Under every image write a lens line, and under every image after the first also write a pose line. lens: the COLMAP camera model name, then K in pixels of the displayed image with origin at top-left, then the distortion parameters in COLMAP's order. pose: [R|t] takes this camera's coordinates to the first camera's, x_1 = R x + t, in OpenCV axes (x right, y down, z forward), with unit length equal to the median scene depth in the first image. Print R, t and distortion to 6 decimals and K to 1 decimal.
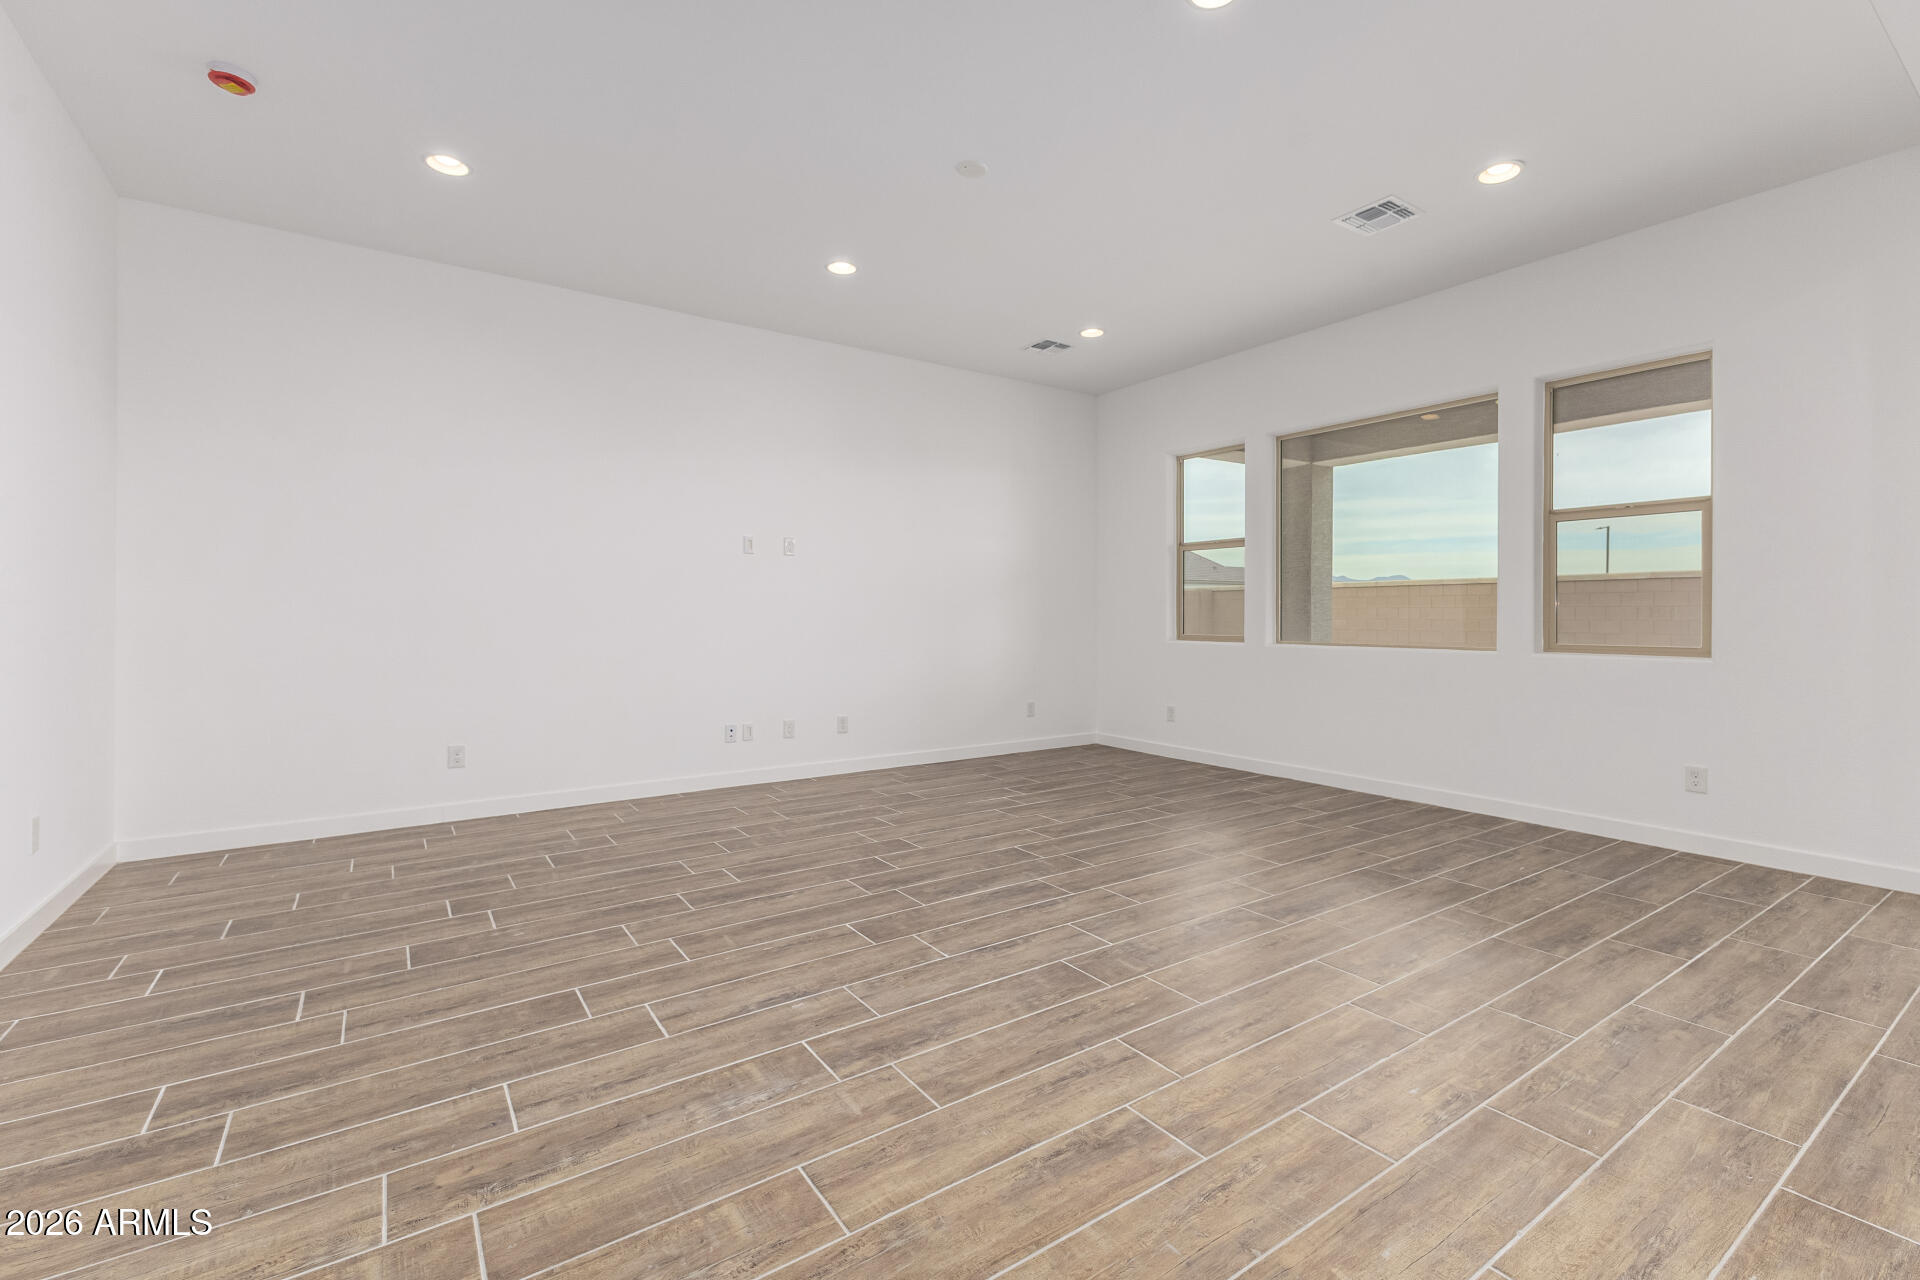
lens RADIAL K [[850.0, 0, 920.8], [0, 850.0, 628.8], [0, 0, 1]] dist [0.001501, 0.007499]
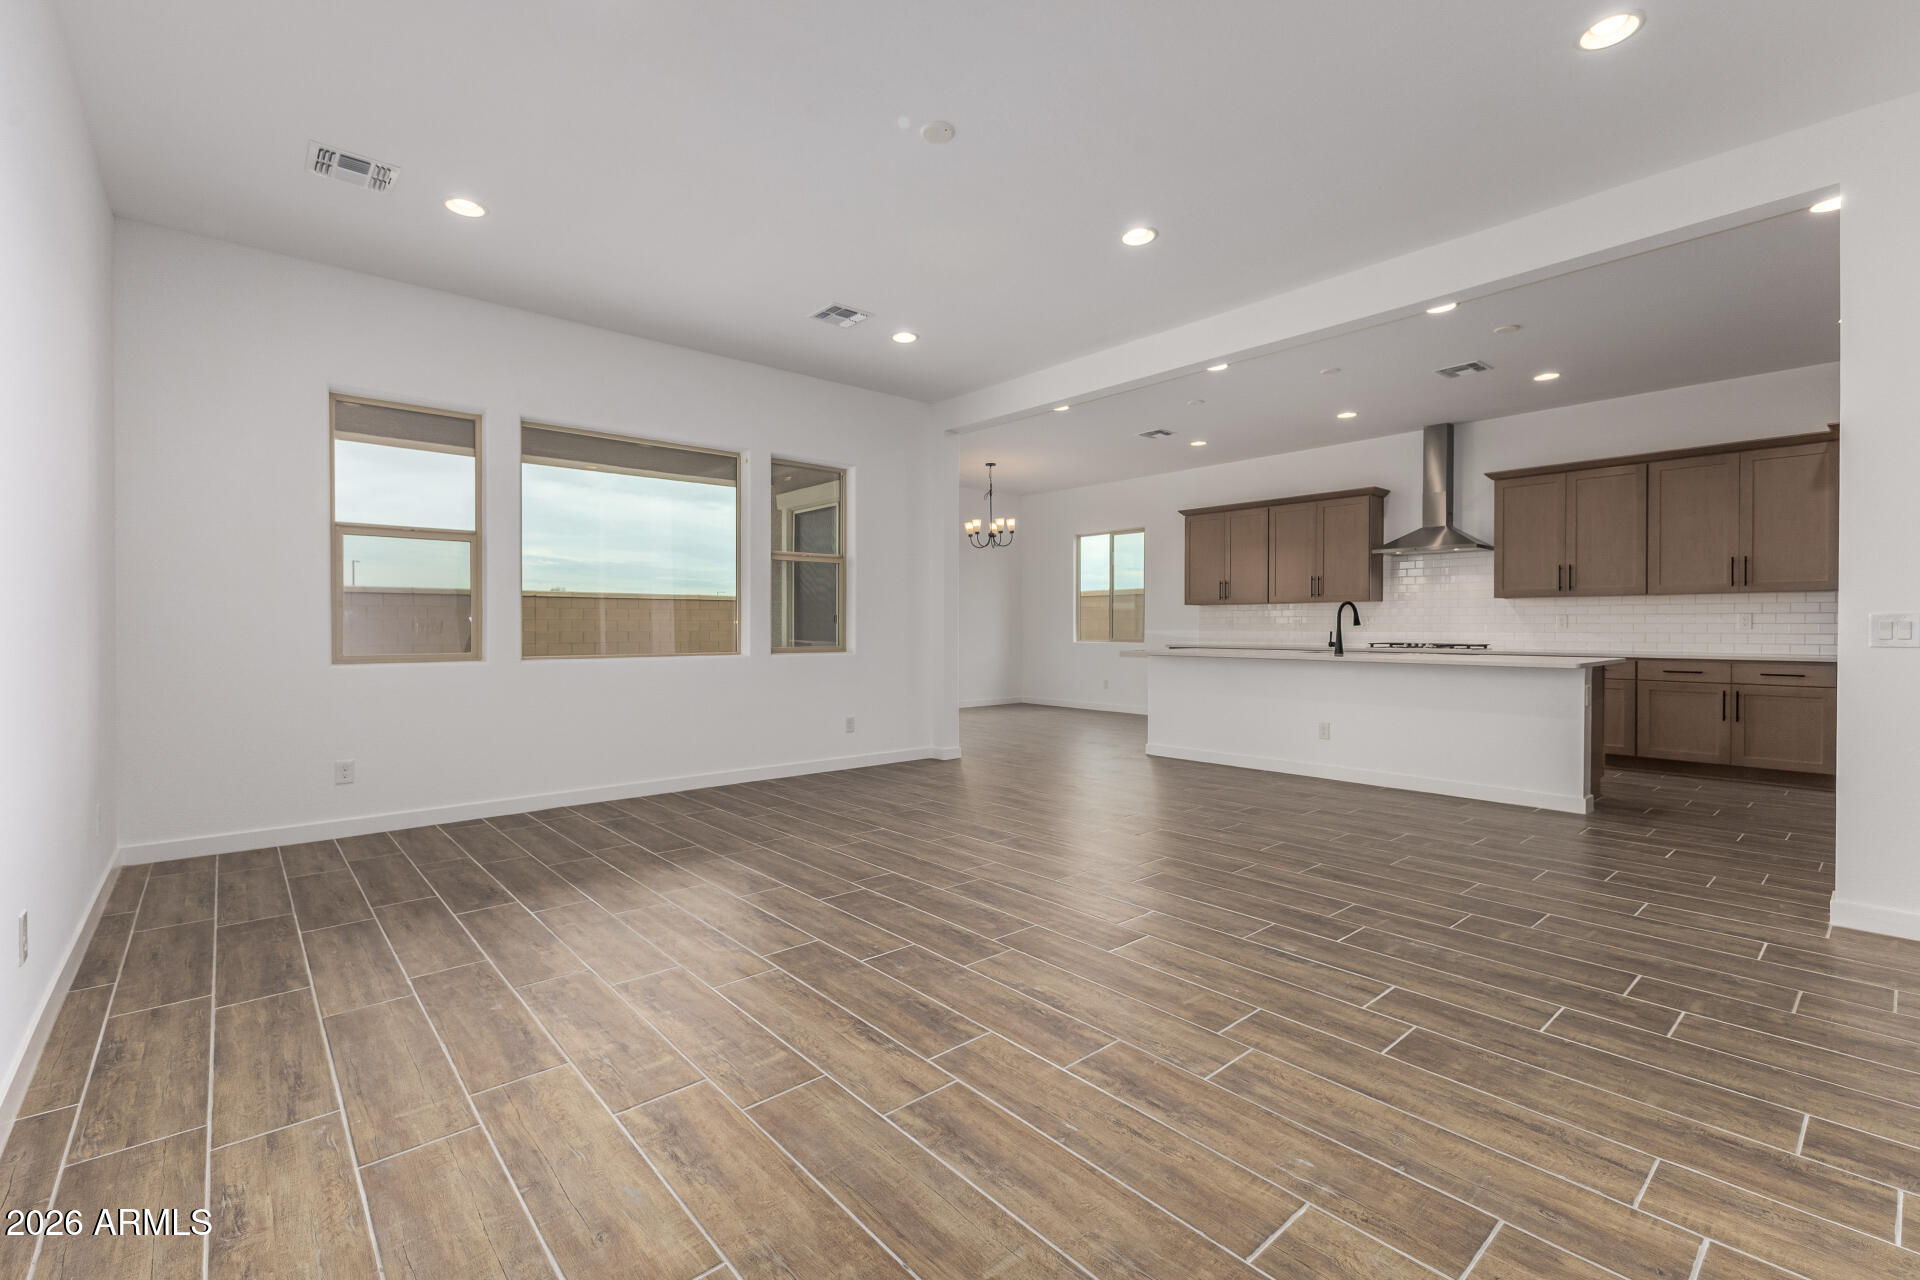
lens RADIAL K [[822.2, 0, 1037.6], [0, 822.2, 632.5], [0, 0, 1]] dist [-0.000647, -0.000091]
pose [[-0.187497, -0.007141, 0.982239, -0.997412], [0.020020, 0.999738, 0.011089, -0.015771], [-0.982061, 0.021744, -0.187305, 1.288222]]
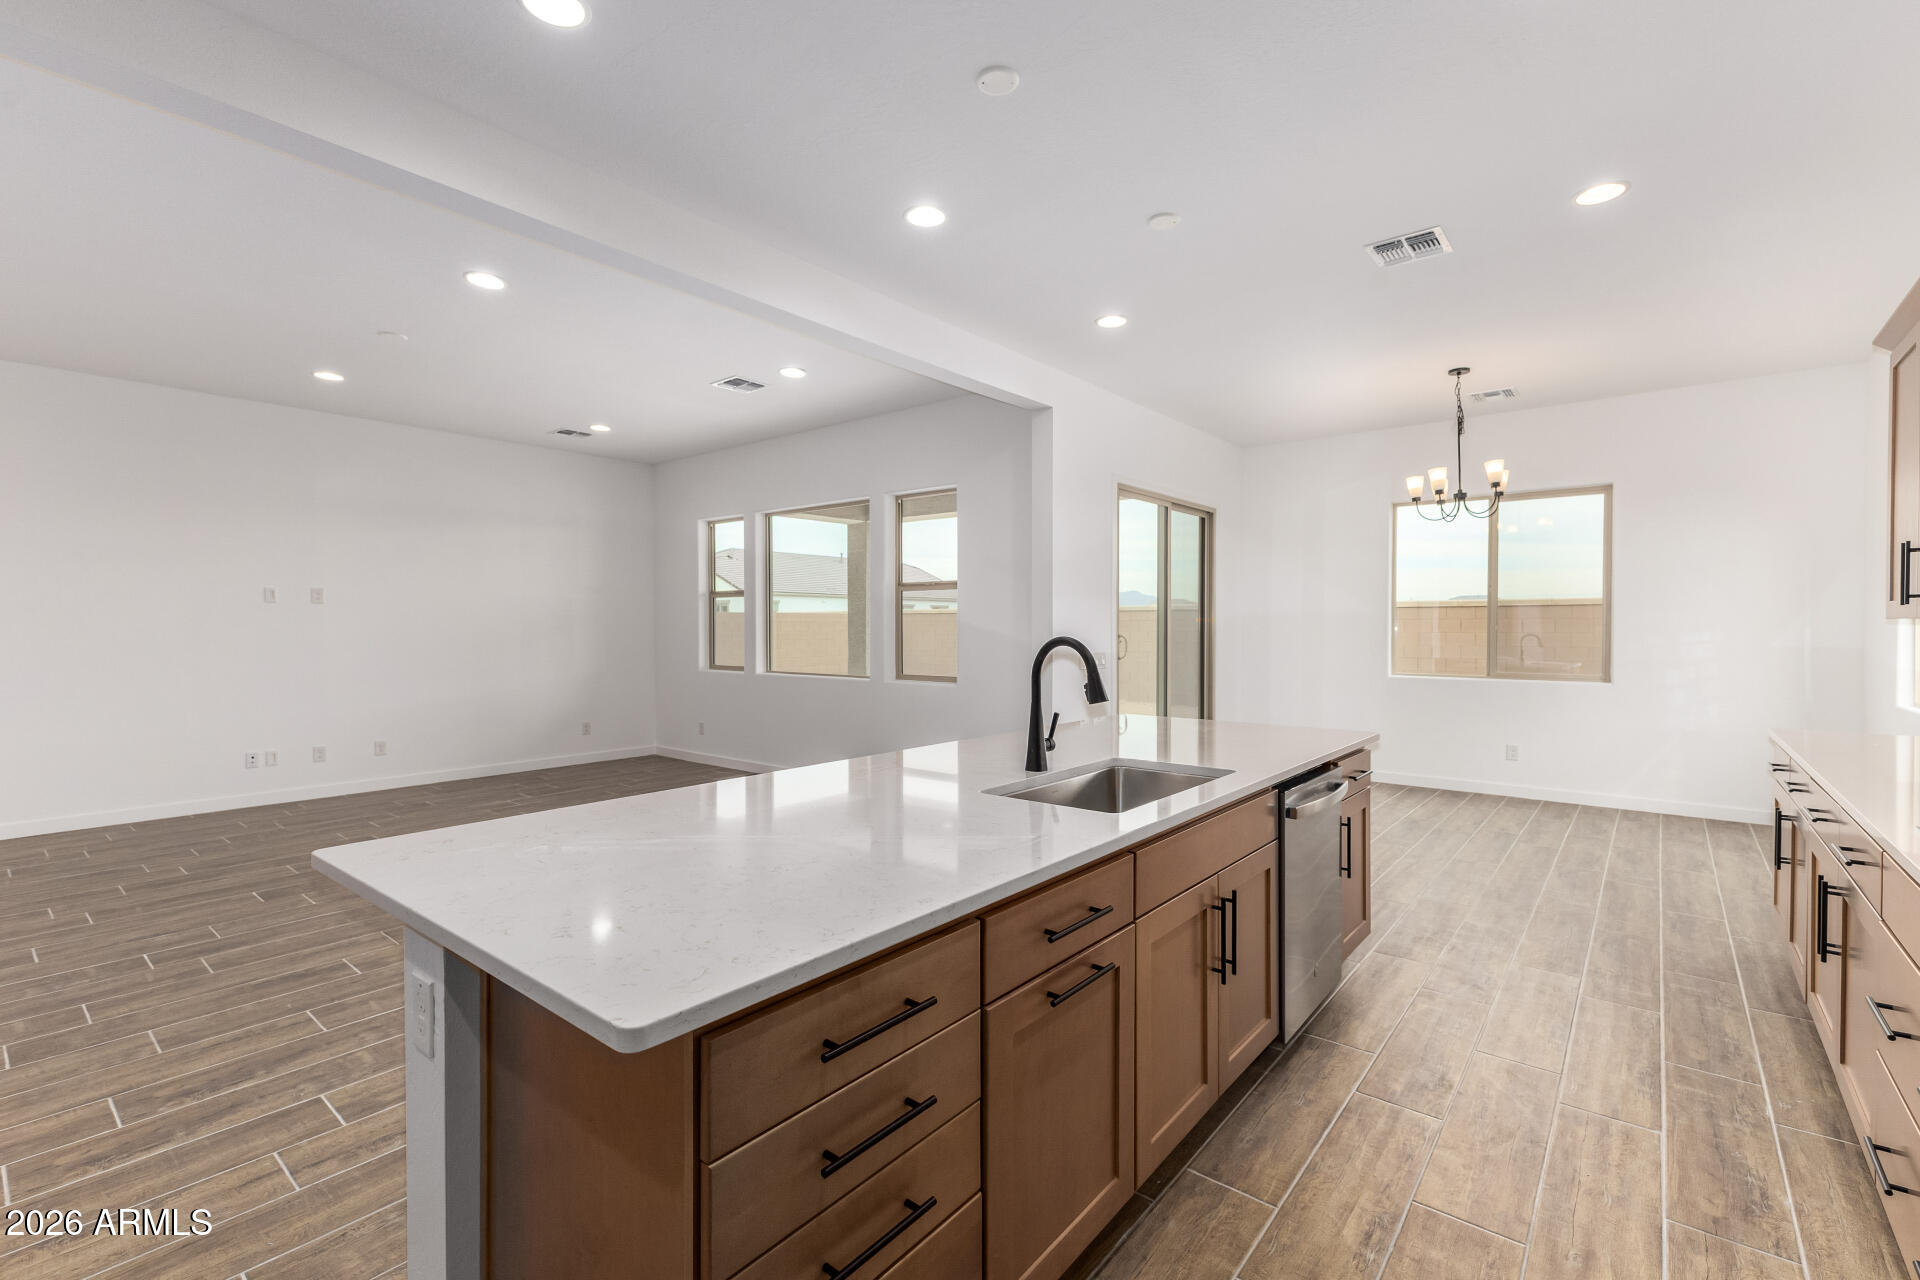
lens RADIAL K [[858.2, 0, 950.9], [0, 858.2, 631.8], [0, 0, 1]] dist [0.017659, -0.012852]
pose [[0.954989, -0.001698, 0.296635, 0.599248], [0.006278, 0.999875, -0.014488, -0.047326], [-0.296574, 0.015698, 0.954881, -0.699169]]
